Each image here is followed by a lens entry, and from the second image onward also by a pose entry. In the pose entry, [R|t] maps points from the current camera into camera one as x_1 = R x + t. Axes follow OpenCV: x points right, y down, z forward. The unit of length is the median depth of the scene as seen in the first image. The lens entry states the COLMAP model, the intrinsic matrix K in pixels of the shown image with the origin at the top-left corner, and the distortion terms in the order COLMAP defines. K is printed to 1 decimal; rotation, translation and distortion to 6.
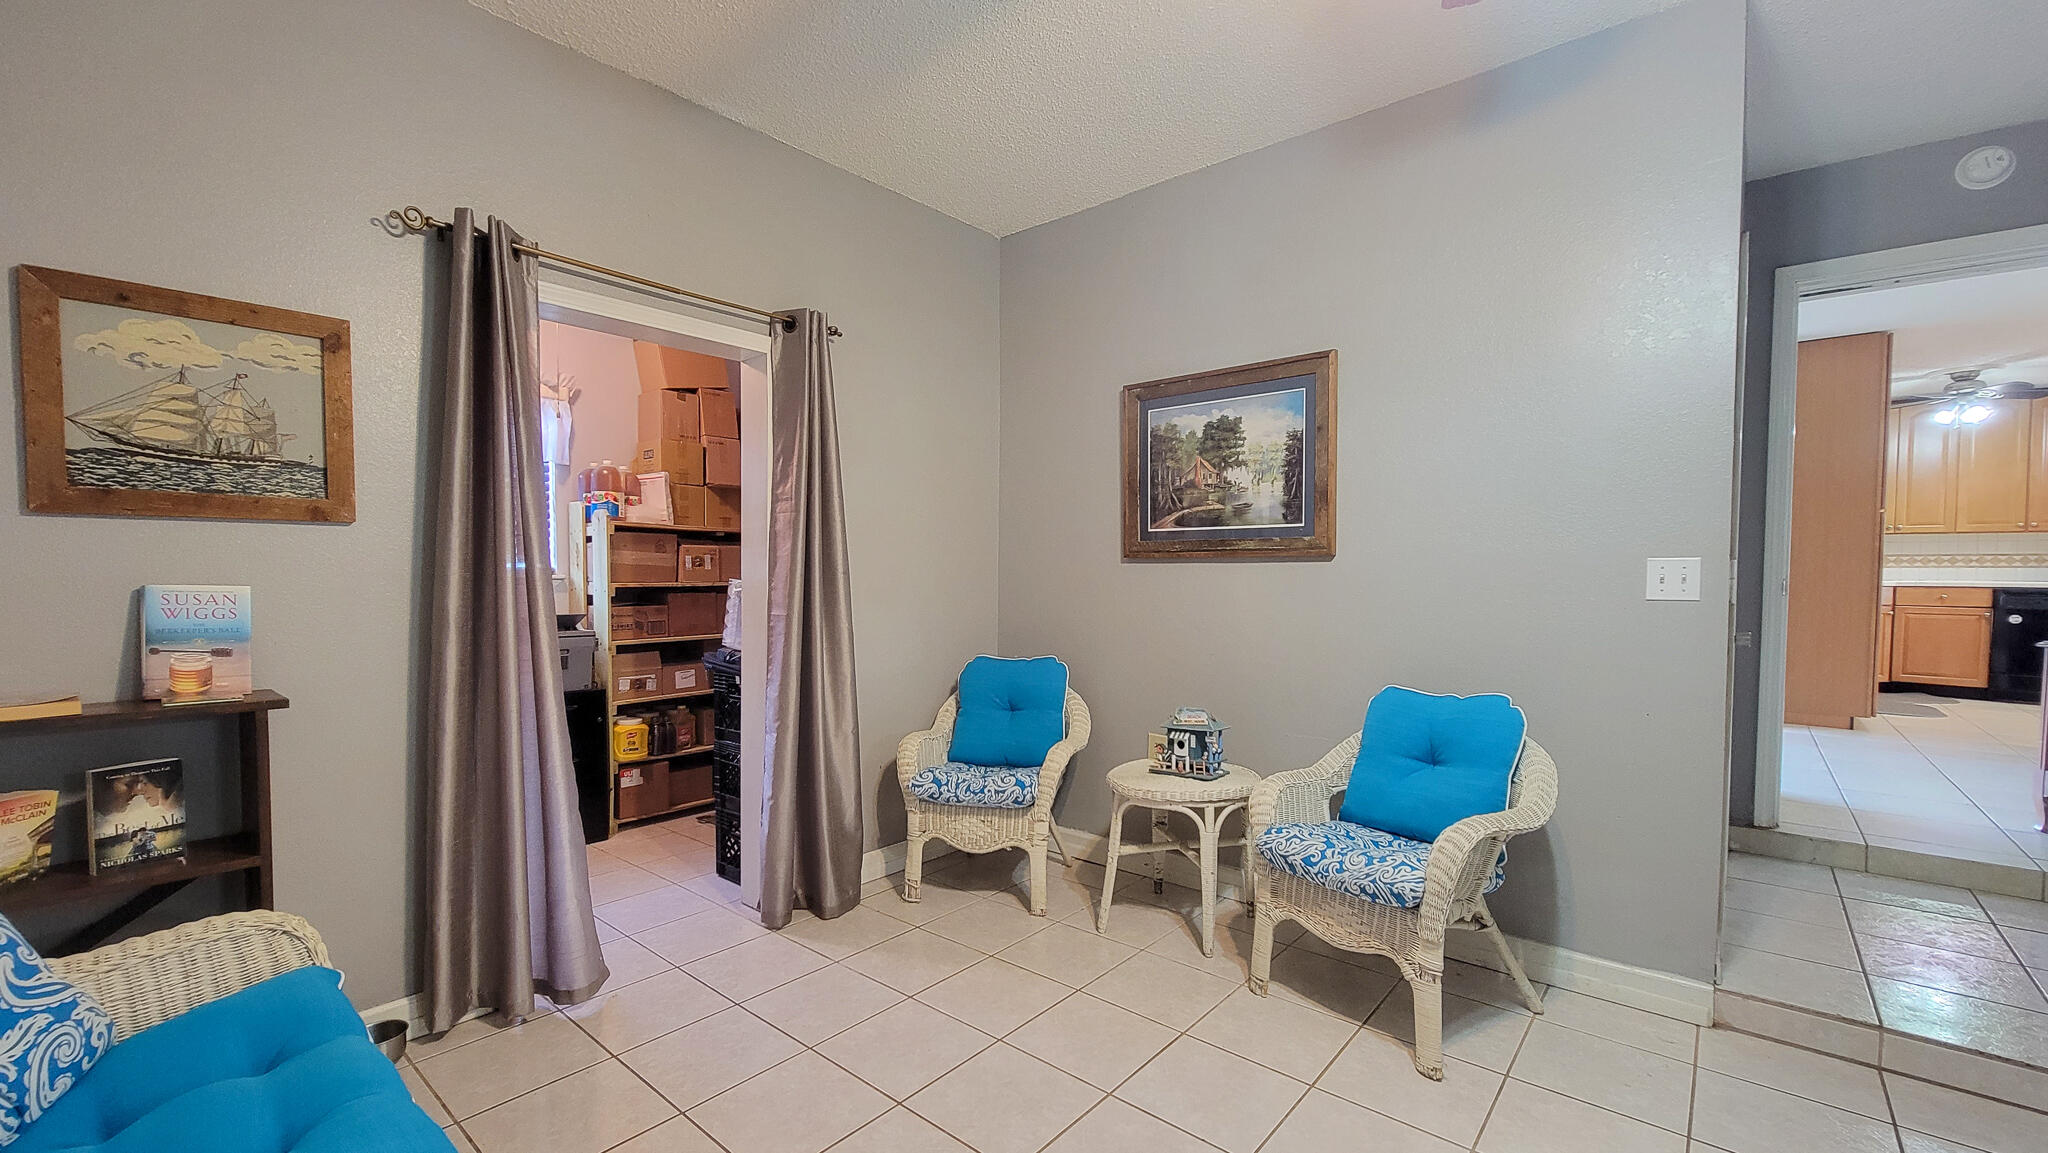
lens RADIAL K [[839.8, 0, 1015.4], [0, 839.8, 602.7], [0, 0, 1]] dist [-0.001744, 0.000046]
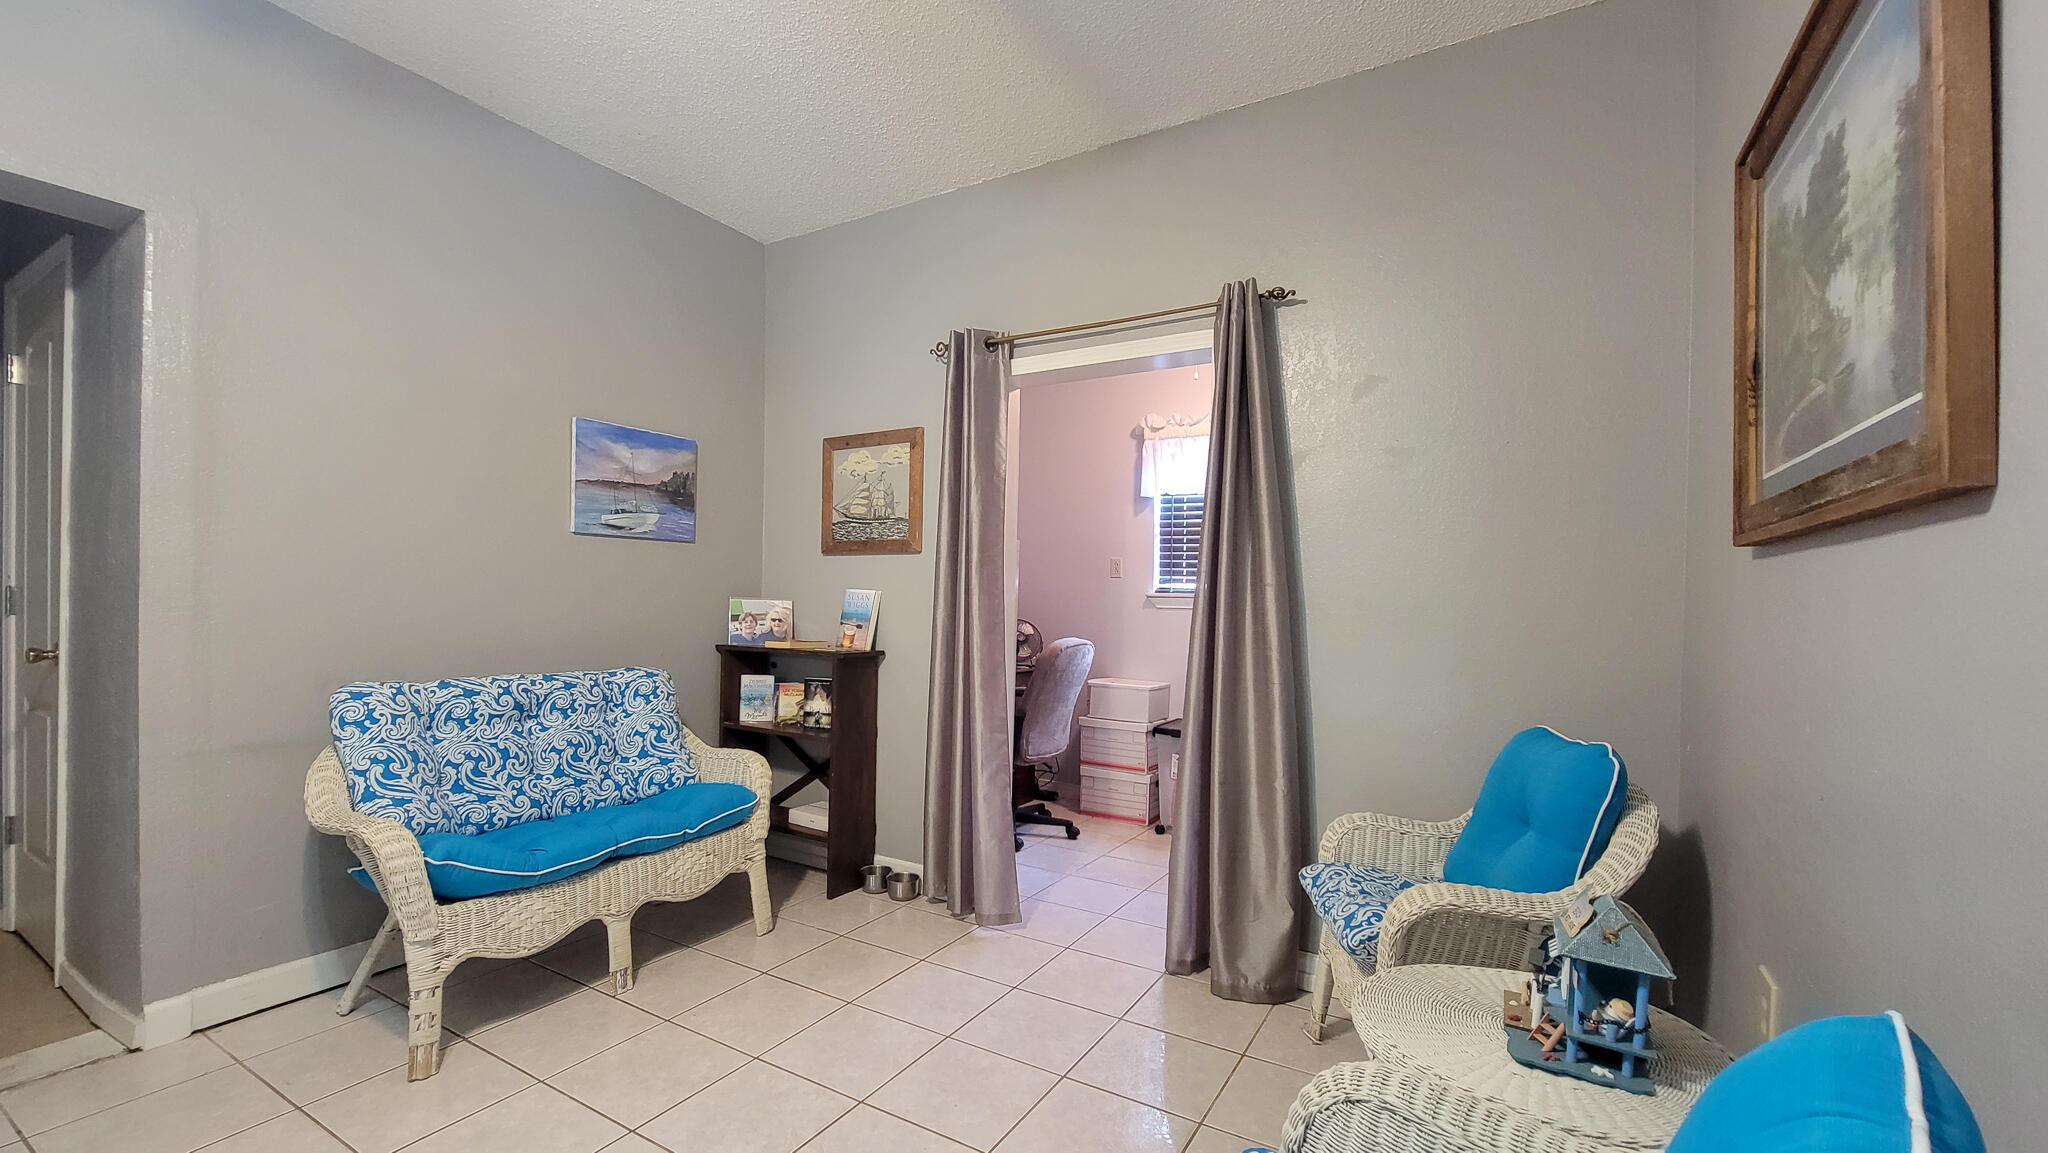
lens RADIAL K [[839.8, 0, 1015.4], [0, 839.8, 602.7], [0, 0, 1]] dist [-0.001744, 0.000046]
pose [[0.169499, 0.007706, -0.985500, 0.907977], [-0.053605, 0.998561, -0.001411, -0.007899], [0.984071, 0.053067, 0.169668, 1.020066]]
